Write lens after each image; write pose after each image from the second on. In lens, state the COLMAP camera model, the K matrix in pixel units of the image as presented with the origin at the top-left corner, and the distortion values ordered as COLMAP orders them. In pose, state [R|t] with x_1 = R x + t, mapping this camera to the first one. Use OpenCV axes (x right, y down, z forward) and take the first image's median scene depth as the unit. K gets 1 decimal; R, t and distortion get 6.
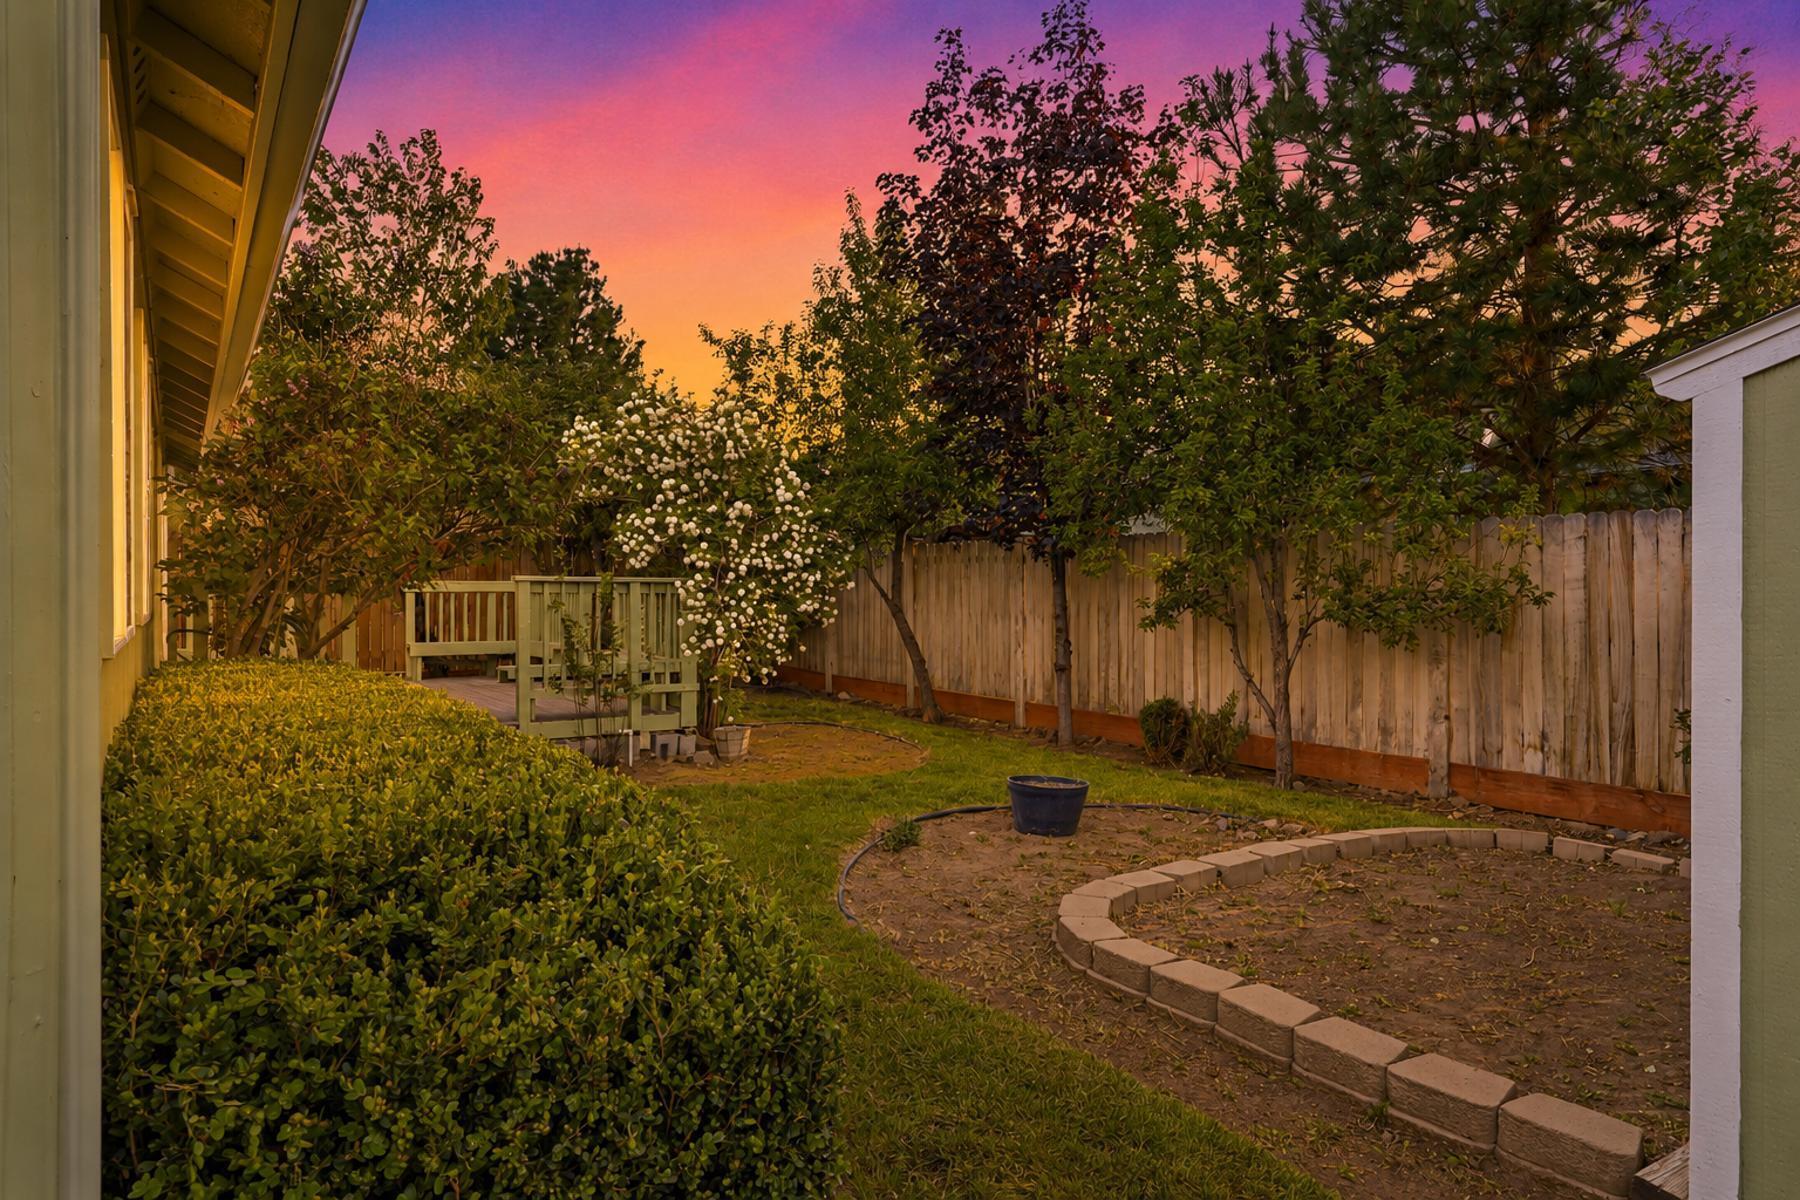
lens RADIAL K [[840.1, 0, 894.1], [0, 840.1, 594.0], [0, 0, 1]] dist [-0.003160, -0.000257]
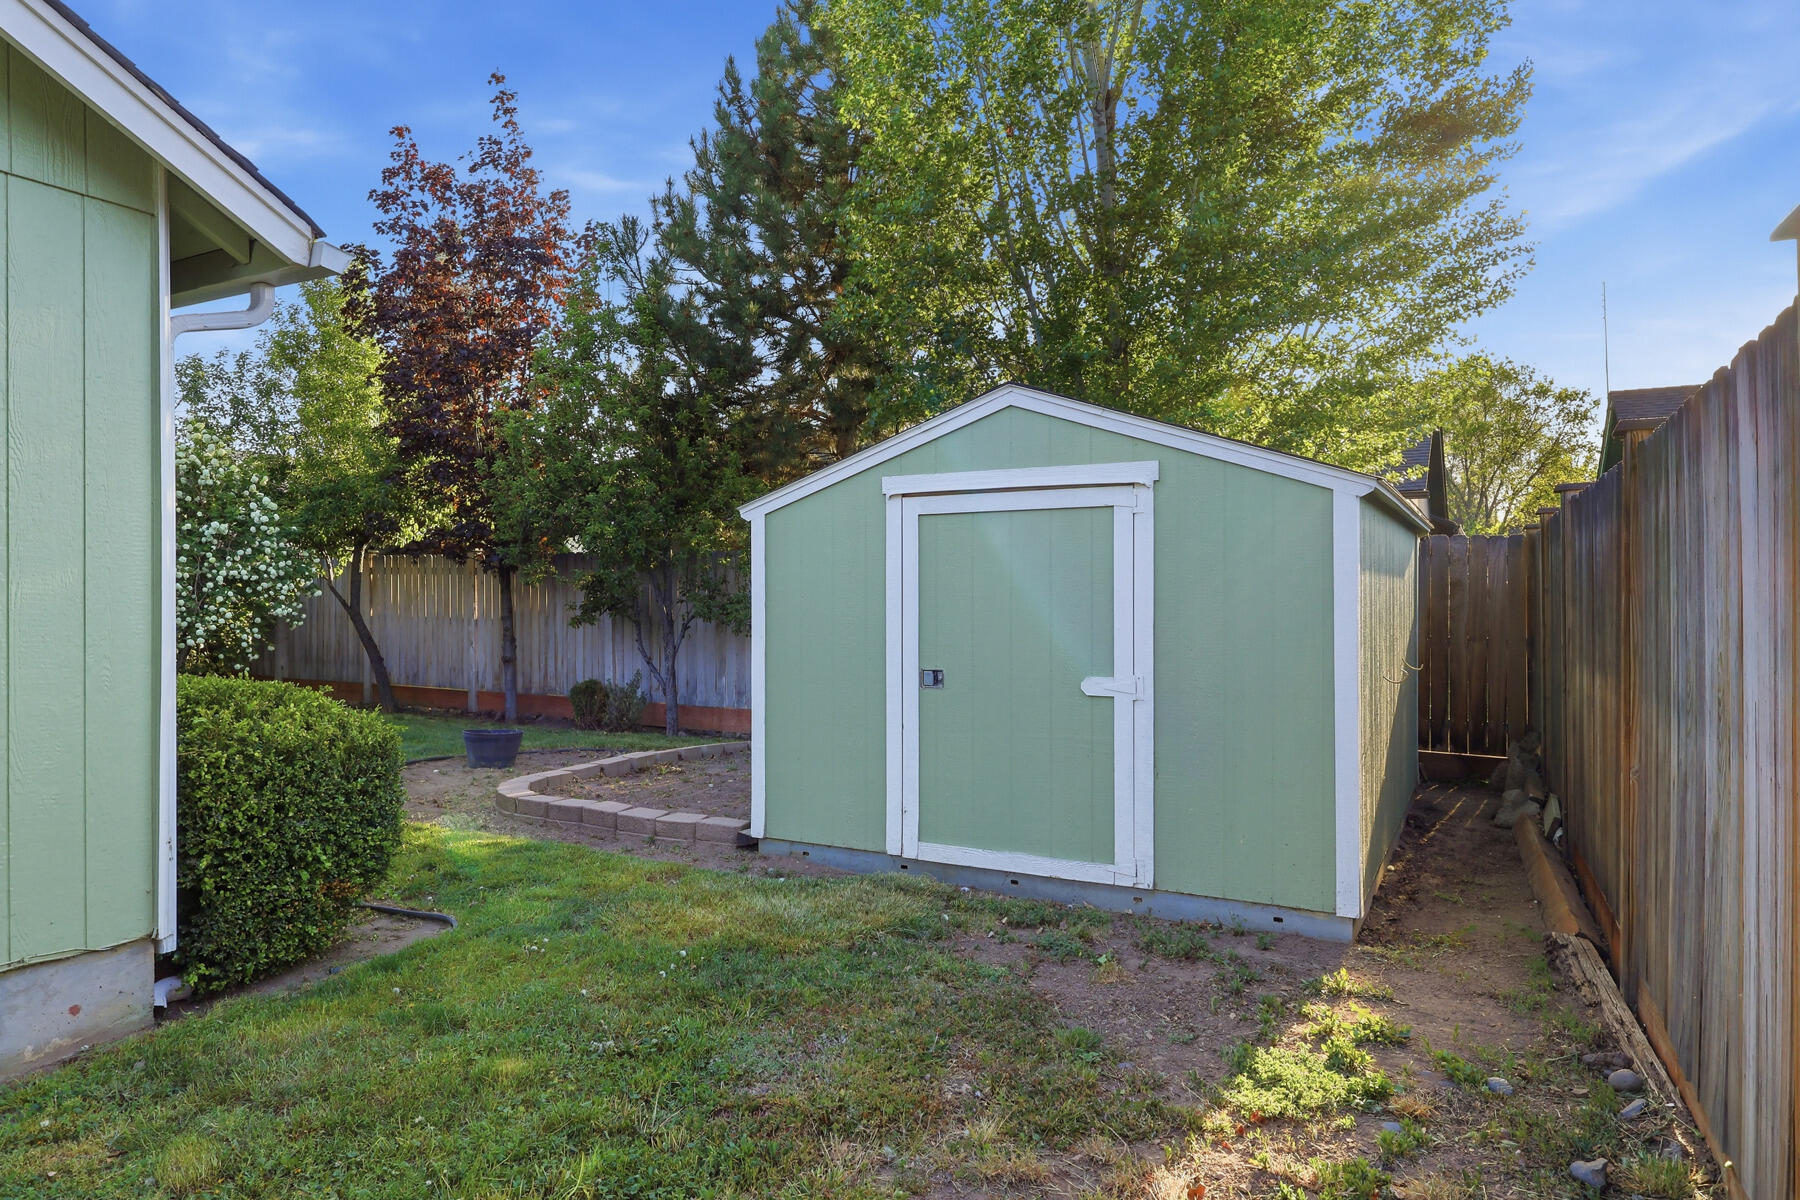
lens RADIAL K [[1087.1, 0, 900.0], [0, 1087.1, 600.0], [0, 0, 1]] dist [0.006119, -0.002028]
pose [[0.866608, -0.003876, 0.498974, -0.110132], [0.005192, 0.999986, -0.001248, 0.005619], [-0.498962, 0.003672, 0.866616, -0.749530]]
